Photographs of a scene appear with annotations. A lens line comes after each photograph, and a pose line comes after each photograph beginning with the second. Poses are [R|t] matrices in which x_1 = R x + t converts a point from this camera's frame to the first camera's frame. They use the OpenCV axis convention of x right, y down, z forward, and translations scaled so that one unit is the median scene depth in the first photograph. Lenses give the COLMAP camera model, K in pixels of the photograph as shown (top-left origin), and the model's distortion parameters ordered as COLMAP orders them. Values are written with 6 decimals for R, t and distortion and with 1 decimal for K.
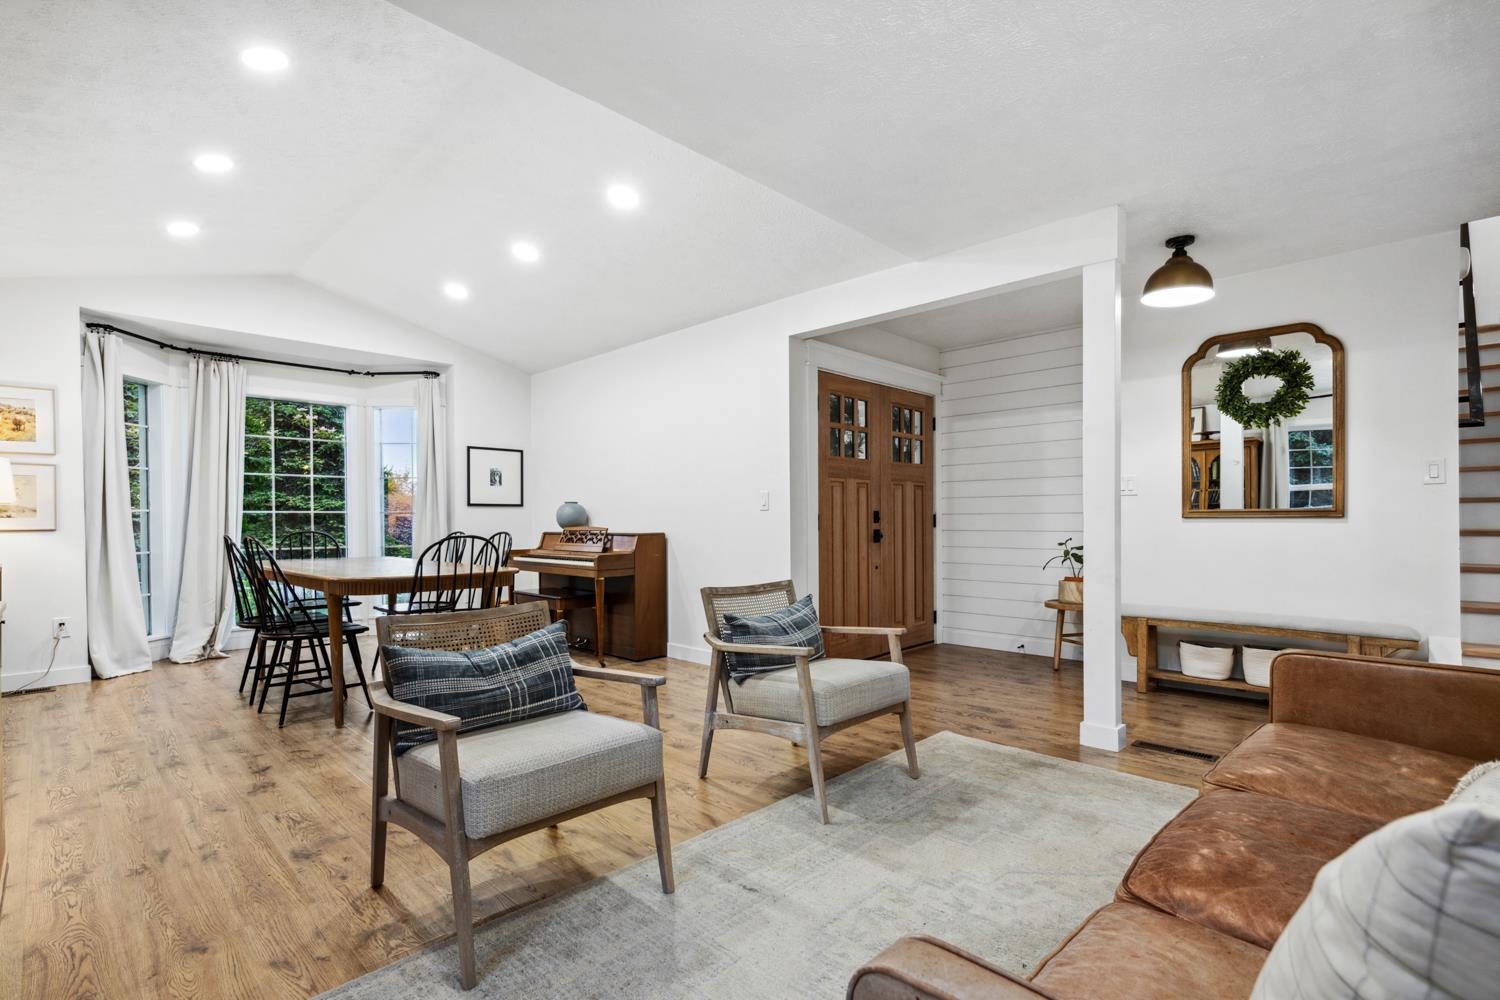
lens RADIAL K [[709.9, 0, 747.8], [0, 709.9, 513.8], [0, 0, 1]] dist [-0.019487, 0.000443]
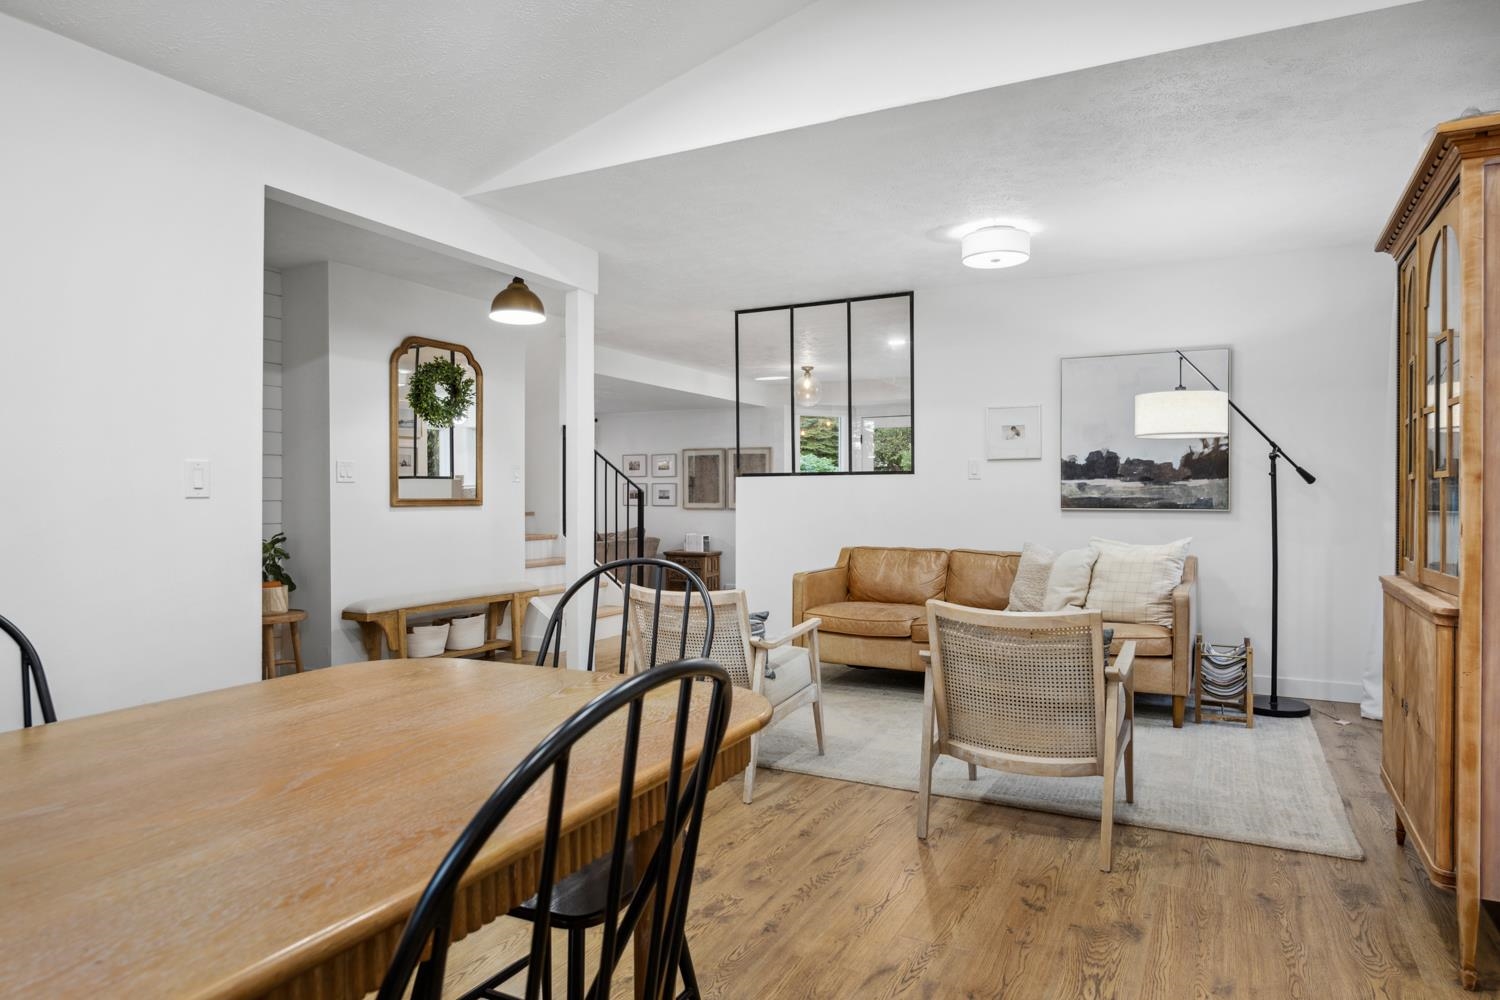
lens RADIAL K [[904.0, 0, 749.2], [0, 904.0, 498.0], [0, 0, 1]] dist [-0.005741, -0.001649]
pose [[-0.292464, -0.002673, 0.956273, -1.703456], [-0.007340, 0.999973, 0.000551, -0.025141], [-0.956248, -0.006858, -0.292476, 1.957462]]
